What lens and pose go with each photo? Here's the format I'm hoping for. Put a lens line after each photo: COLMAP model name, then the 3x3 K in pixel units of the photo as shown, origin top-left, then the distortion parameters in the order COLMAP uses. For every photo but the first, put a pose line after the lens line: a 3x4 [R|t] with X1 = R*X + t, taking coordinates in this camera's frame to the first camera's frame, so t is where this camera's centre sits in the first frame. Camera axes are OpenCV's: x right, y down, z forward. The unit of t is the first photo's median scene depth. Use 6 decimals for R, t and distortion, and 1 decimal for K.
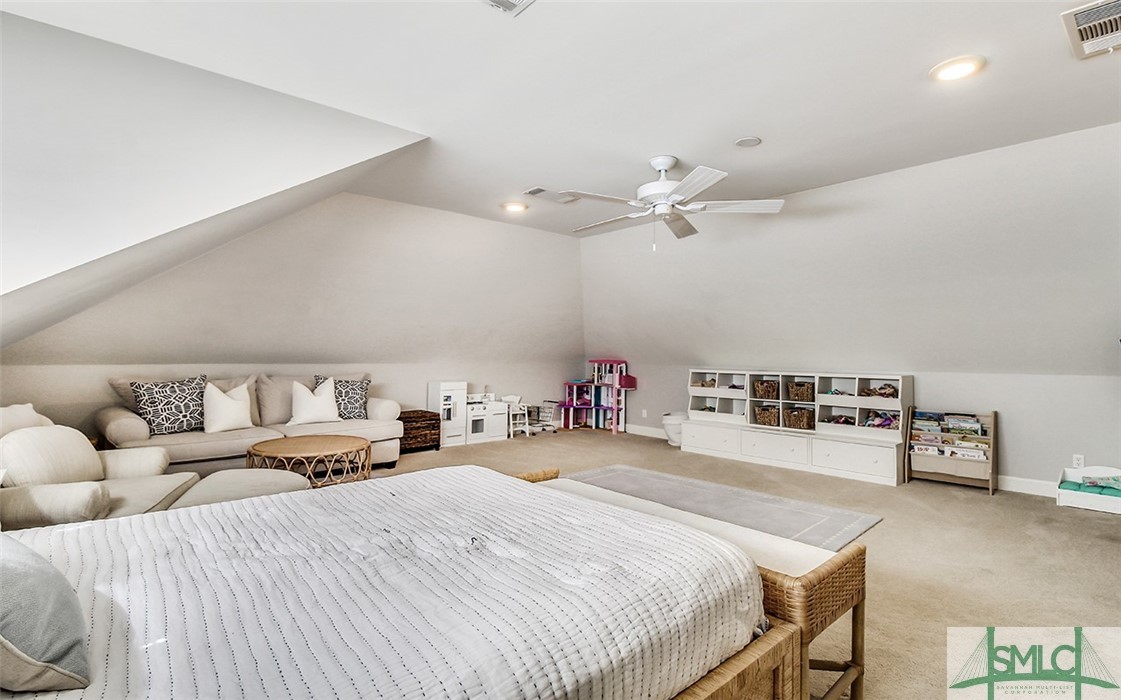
lens RADIAL K [[532.0, 0, 559.6], [0, 532.0, 348.4], [0, 0, 1]] dist [0.000053, -0.000399]
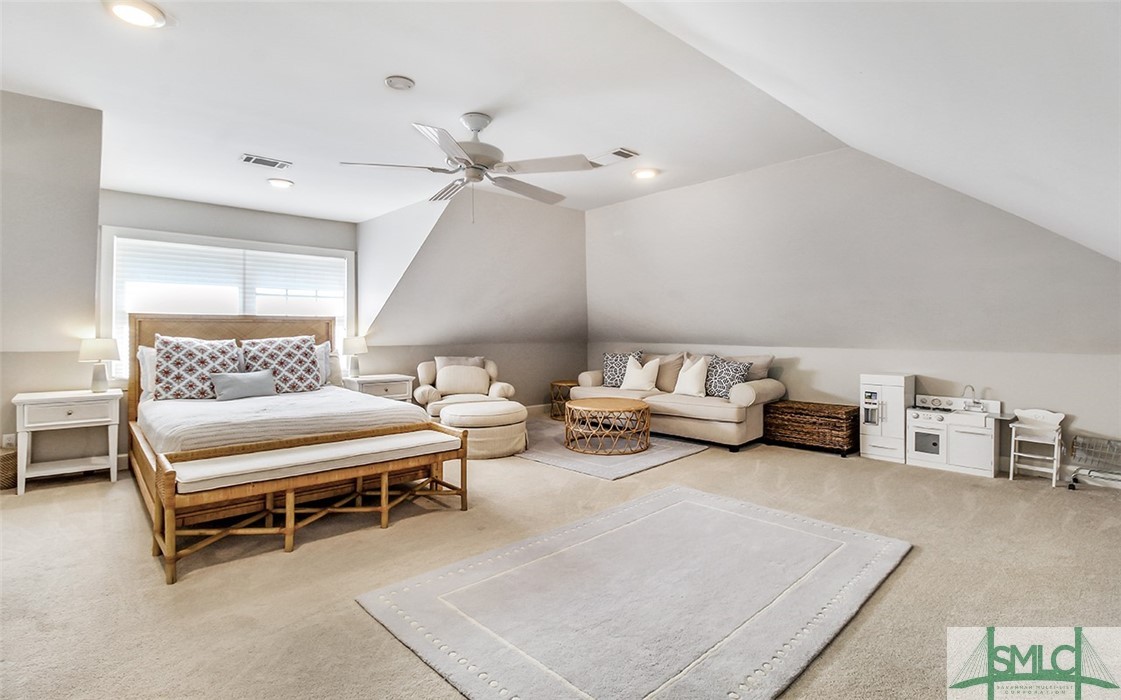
lens RADIAL K [[532.0, 0, 554.7], [0, 532.0, 329.6], [0, 0, 1]] dist [0.000053, -0.000399]
pose [[0.050932, -0.015507, -0.998582, 0.535365], [-0.002428, 0.999875, -0.015651, 0.012120], [0.998699, 0.003222, 0.050888, 0.505505]]
